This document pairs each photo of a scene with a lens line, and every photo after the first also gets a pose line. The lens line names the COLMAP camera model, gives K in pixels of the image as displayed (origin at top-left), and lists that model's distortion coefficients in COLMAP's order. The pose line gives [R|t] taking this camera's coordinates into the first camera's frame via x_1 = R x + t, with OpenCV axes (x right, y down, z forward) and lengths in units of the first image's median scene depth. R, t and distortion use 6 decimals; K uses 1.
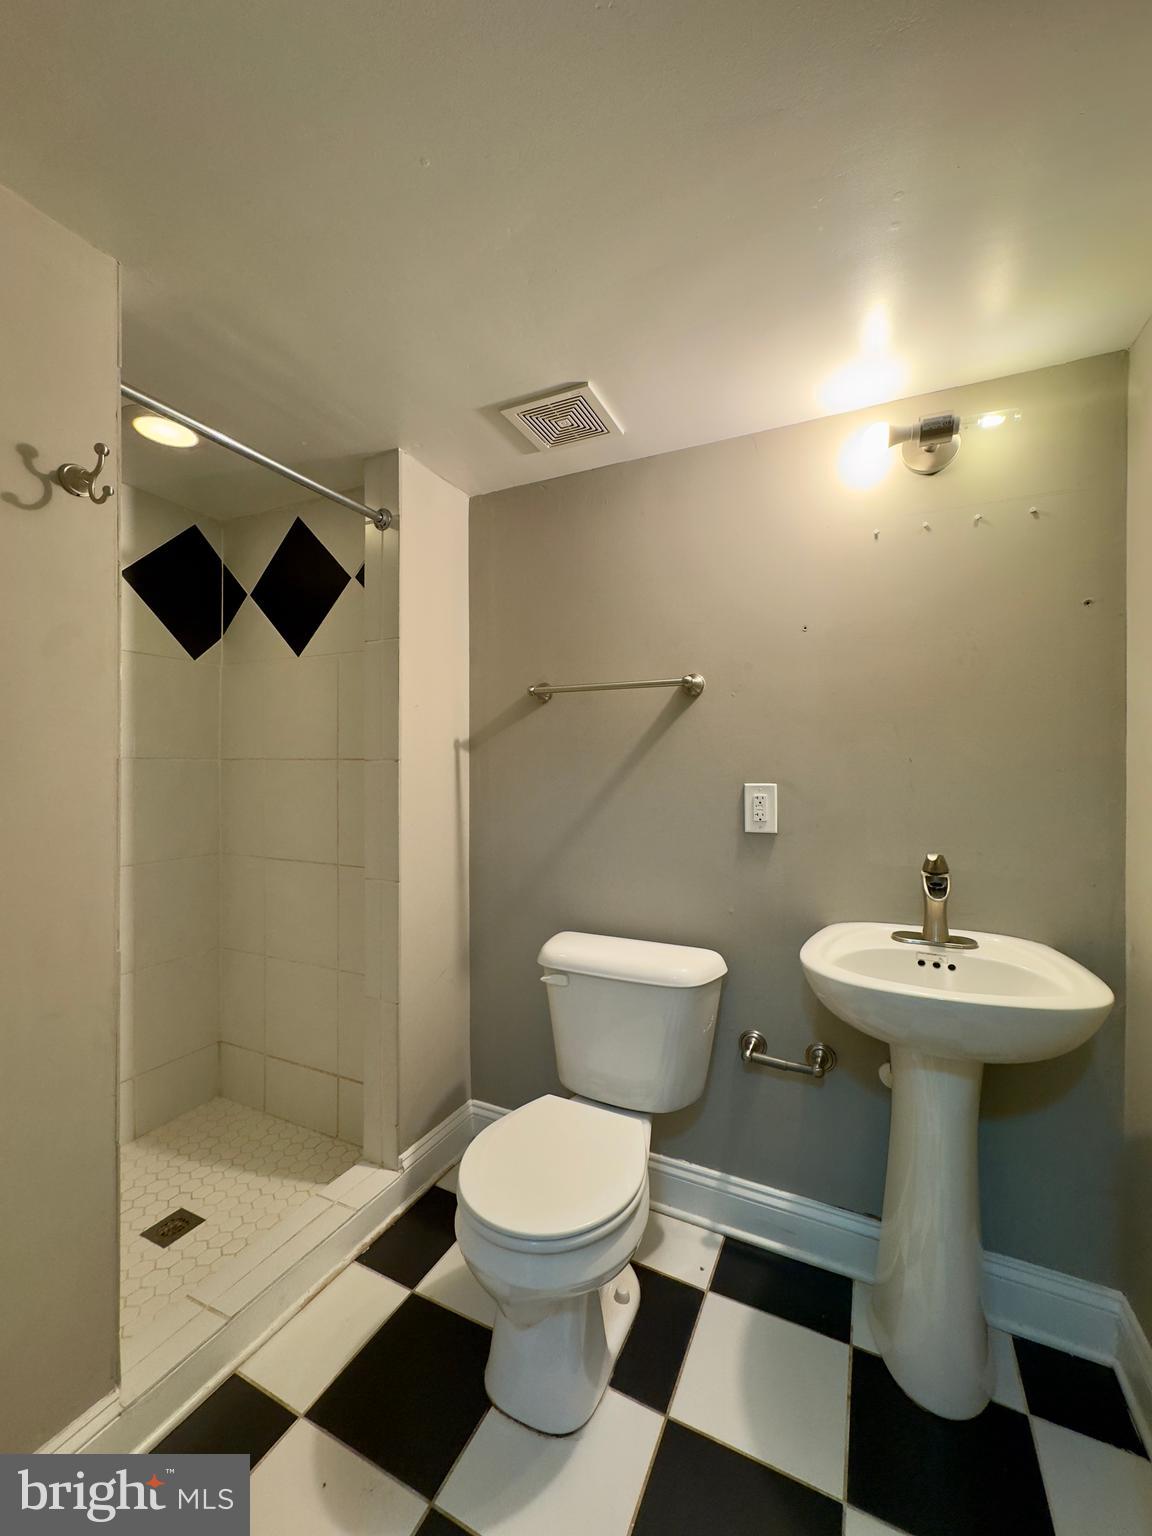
lens RADIAL K [[607.1, 0, 576.0], [0, 607.1, 768.0], [0, 0, 1]] dist [-0.001917, 0.000078]
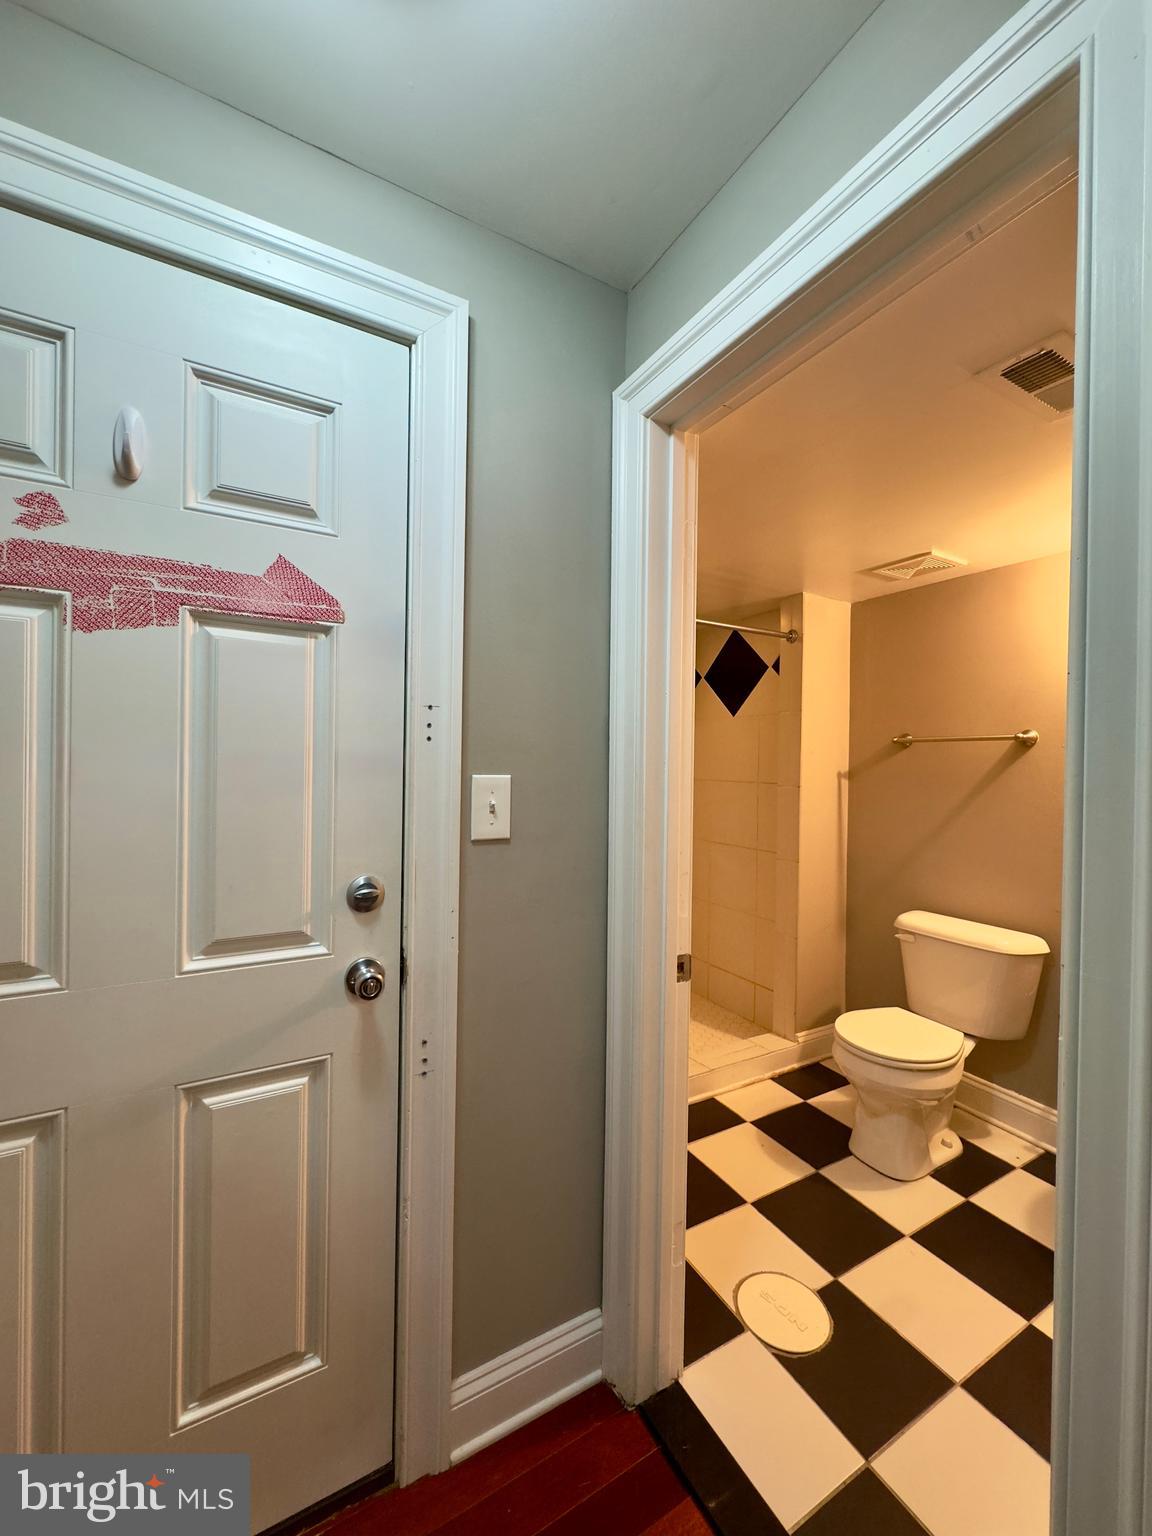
lens RADIAL K [[607.1, 0, 576.0], [0, 607.1, 768.0], [0, 0, 1]] dist [-0.001917, 0.000078]
pose [[0.821883, 0.014862, -0.569463, 0.132973], [-0.015782, 0.999870, 0.003319, -0.058117], [0.569438, 0.006260, 0.822011, -0.651456]]
